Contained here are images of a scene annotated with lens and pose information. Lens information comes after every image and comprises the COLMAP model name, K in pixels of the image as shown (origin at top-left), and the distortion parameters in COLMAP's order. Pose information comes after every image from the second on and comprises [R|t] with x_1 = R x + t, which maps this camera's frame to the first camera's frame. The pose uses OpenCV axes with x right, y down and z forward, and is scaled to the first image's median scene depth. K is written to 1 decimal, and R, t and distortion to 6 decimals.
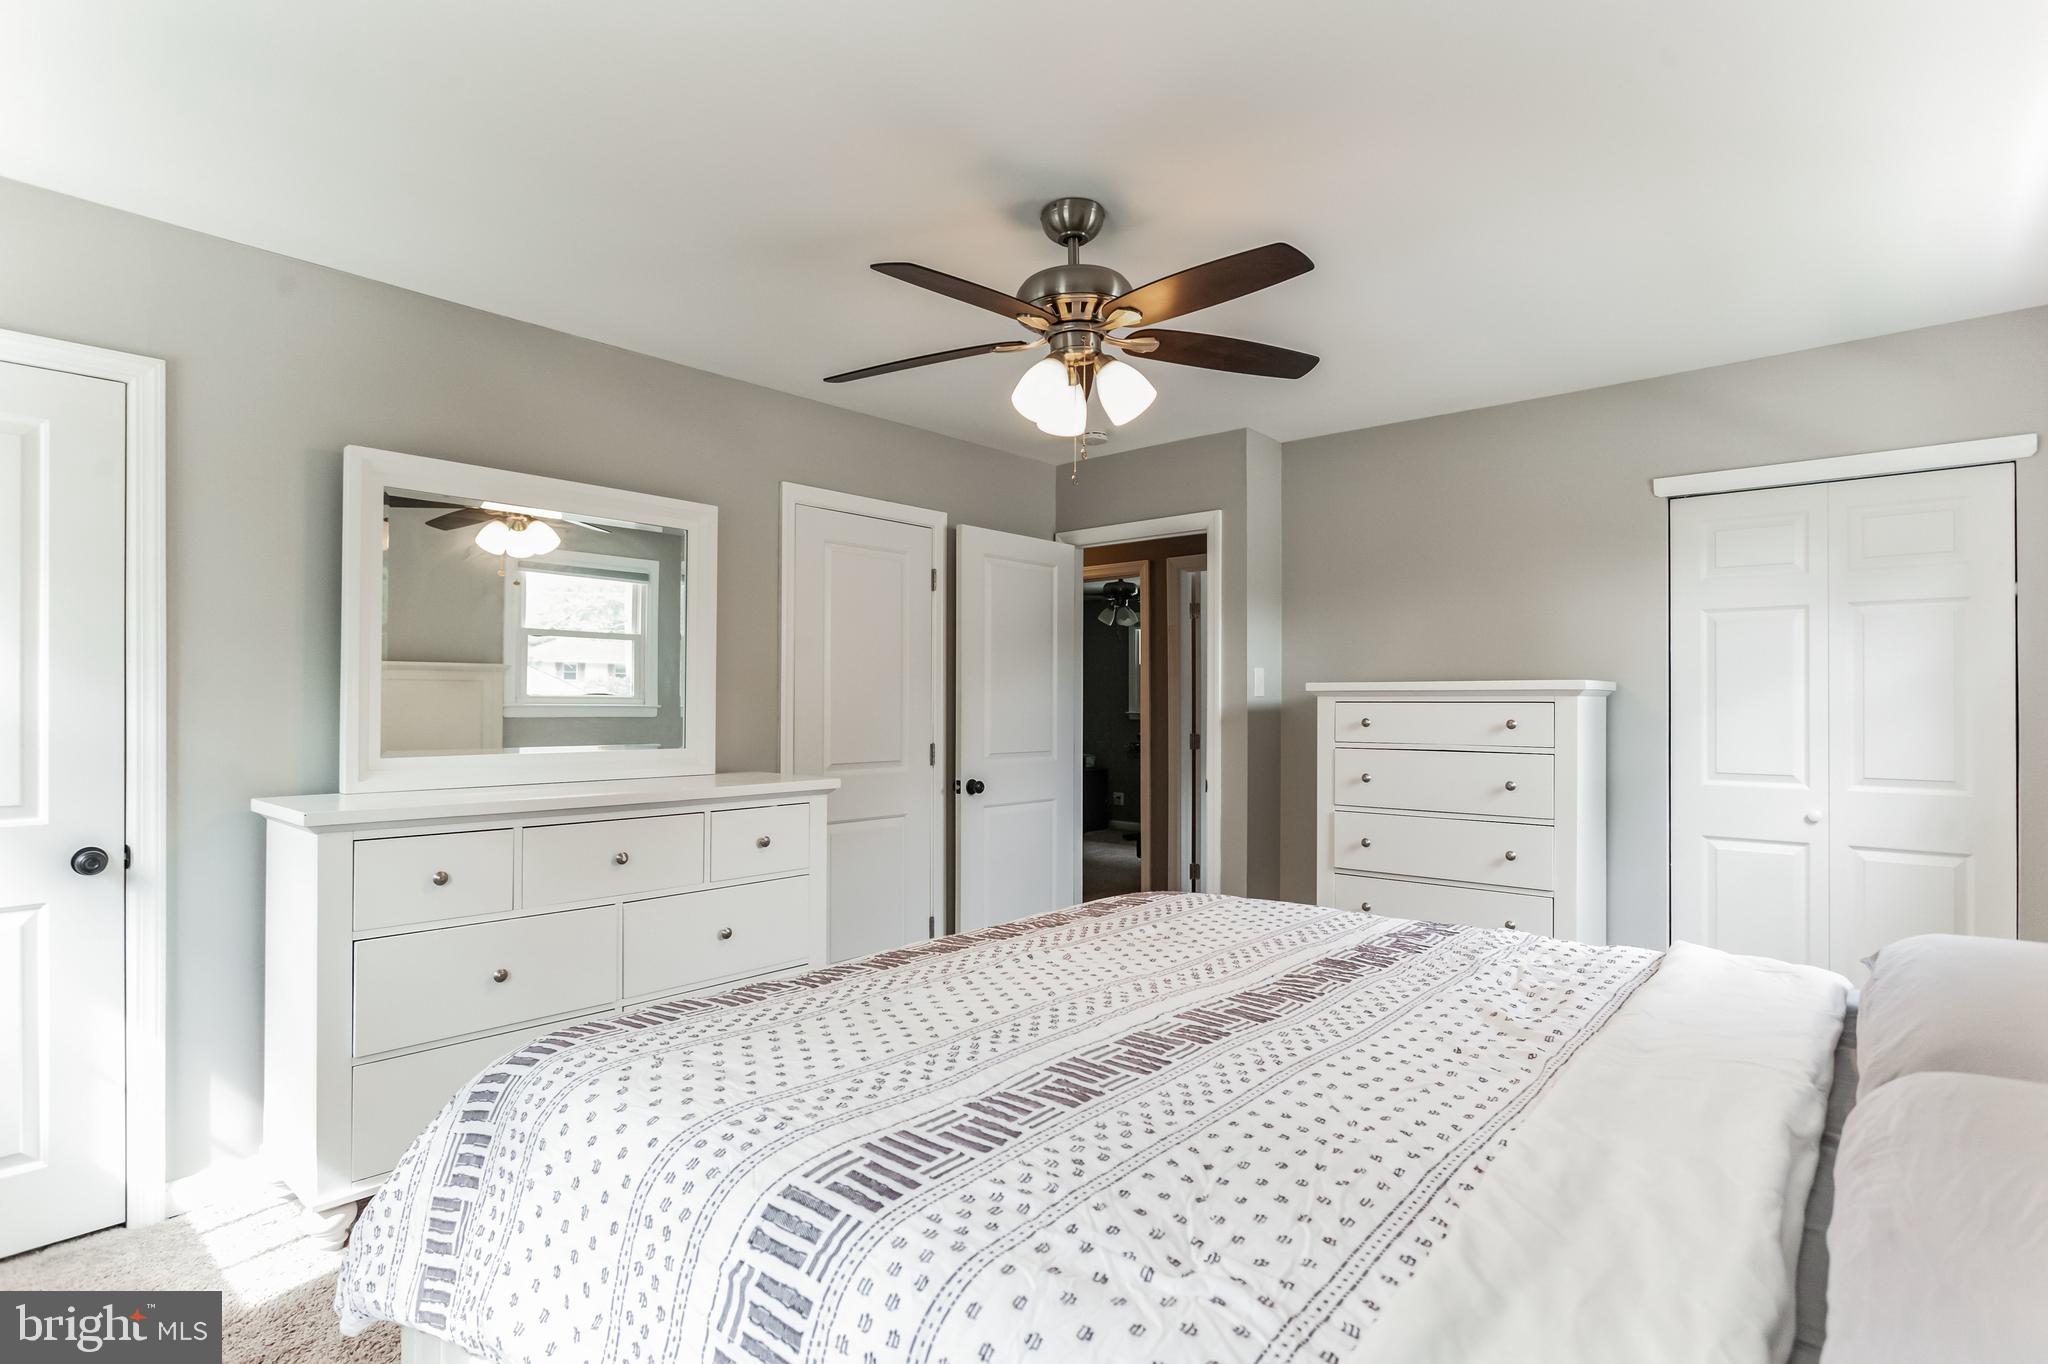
lens RADIAL K [[1022.7, 0, 1024.0], [0, 1022.7, 682.0], [0, 0, 1]] dist [-0.012519, 0.000758]
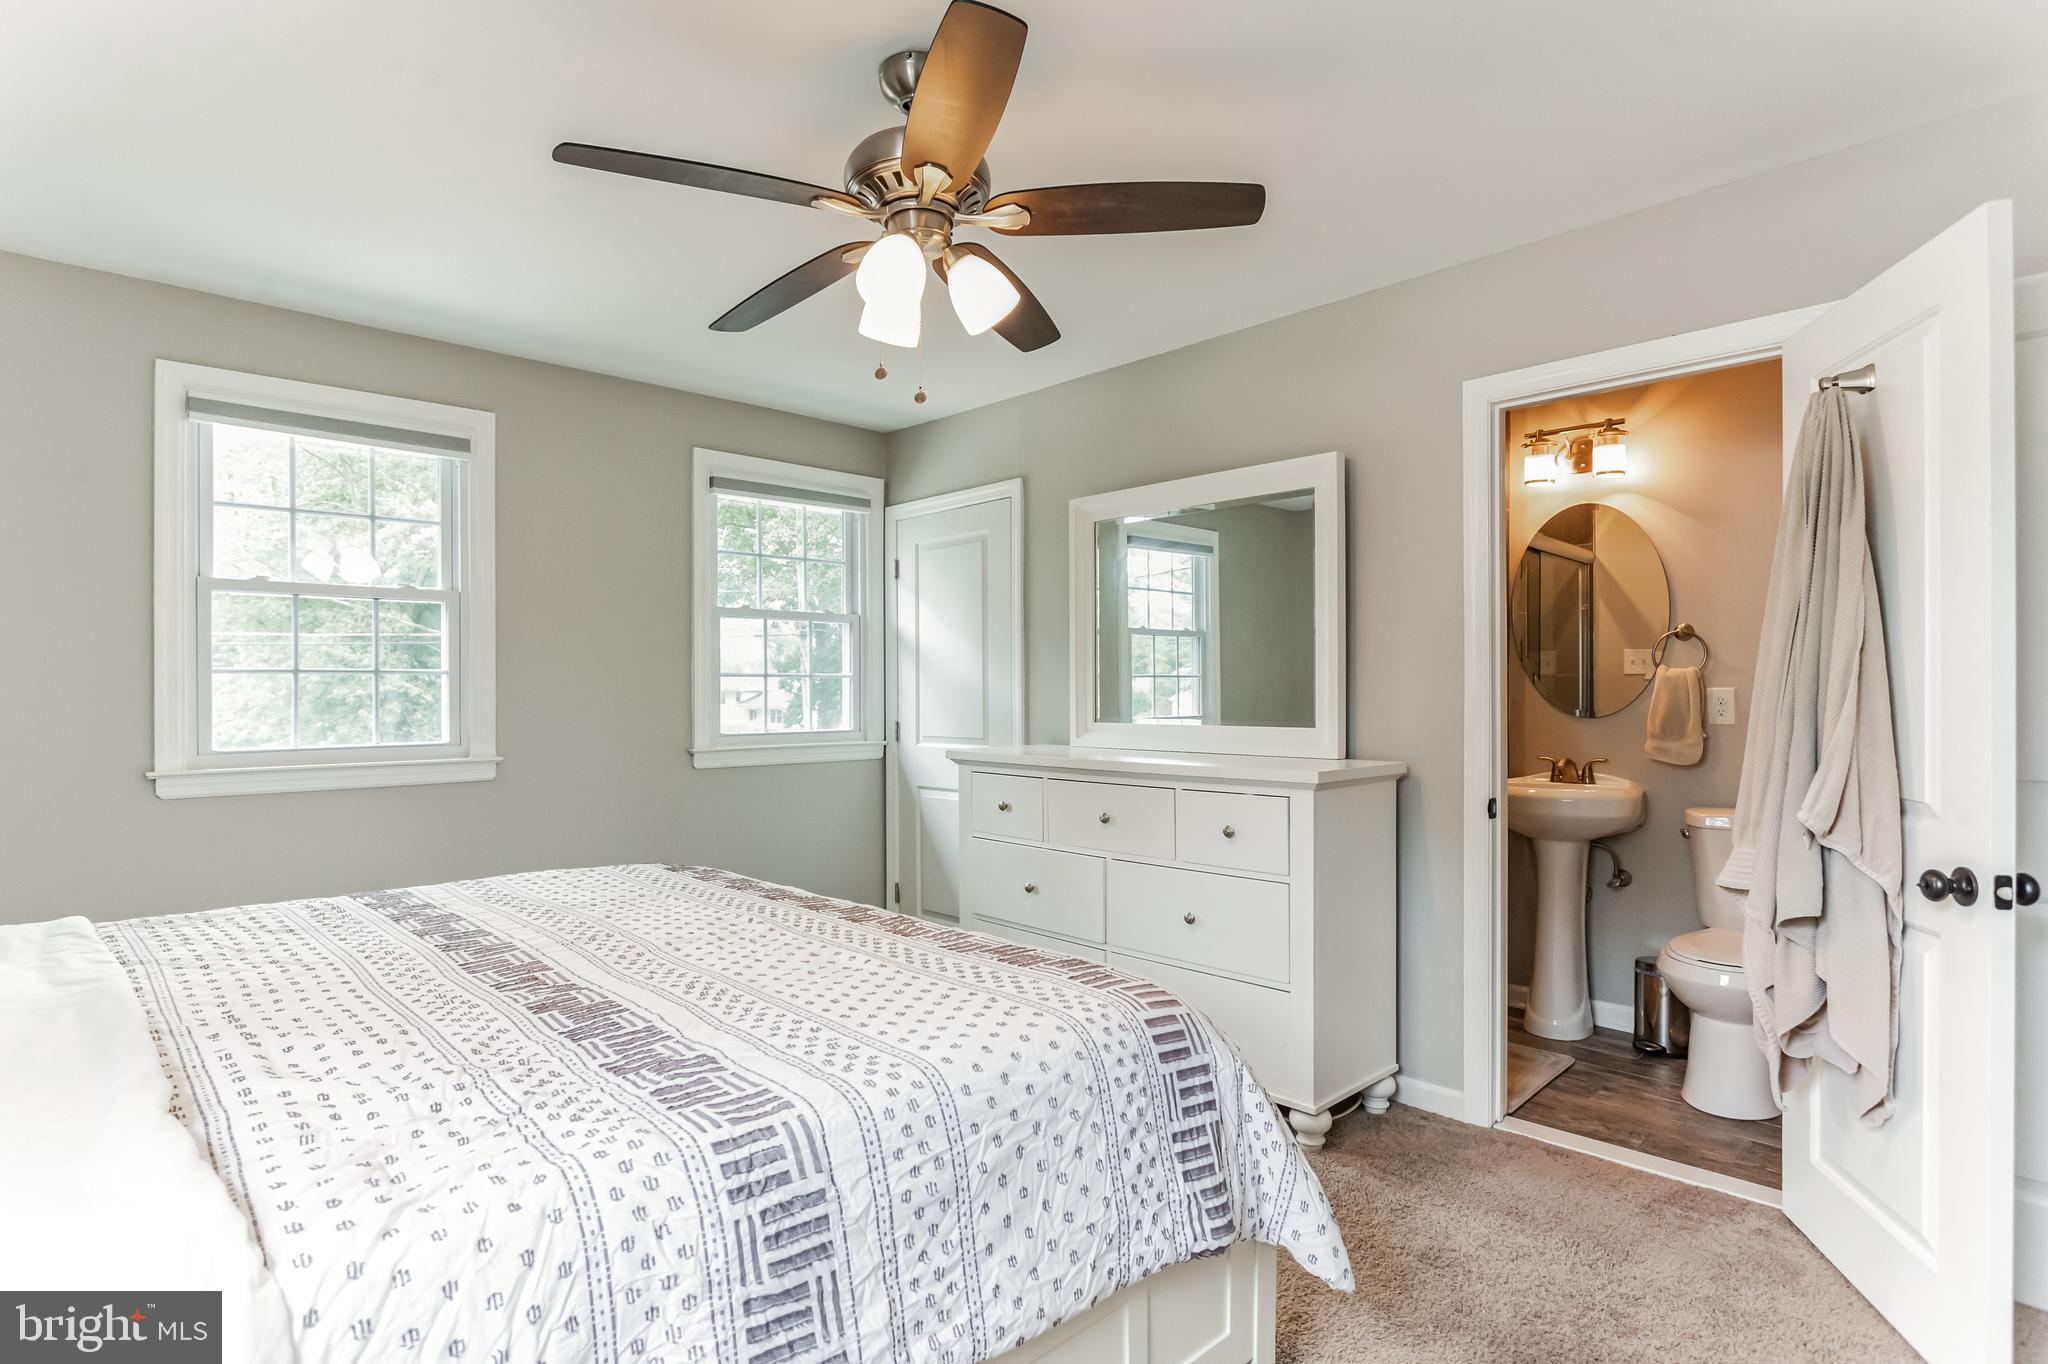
lens RADIAL K [[1022.7, 0, 1024.0], [0, 1022.7, 682.0], [0, 0, 1]] dist [-0.012519, 0.000758]
pose [[-0.124504, -0.009291, -0.992176, 0.635814], [0.029988, 0.999464, -0.013122, 0.032743], [0.991766, -0.031387, -0.124159, 0.934793]]
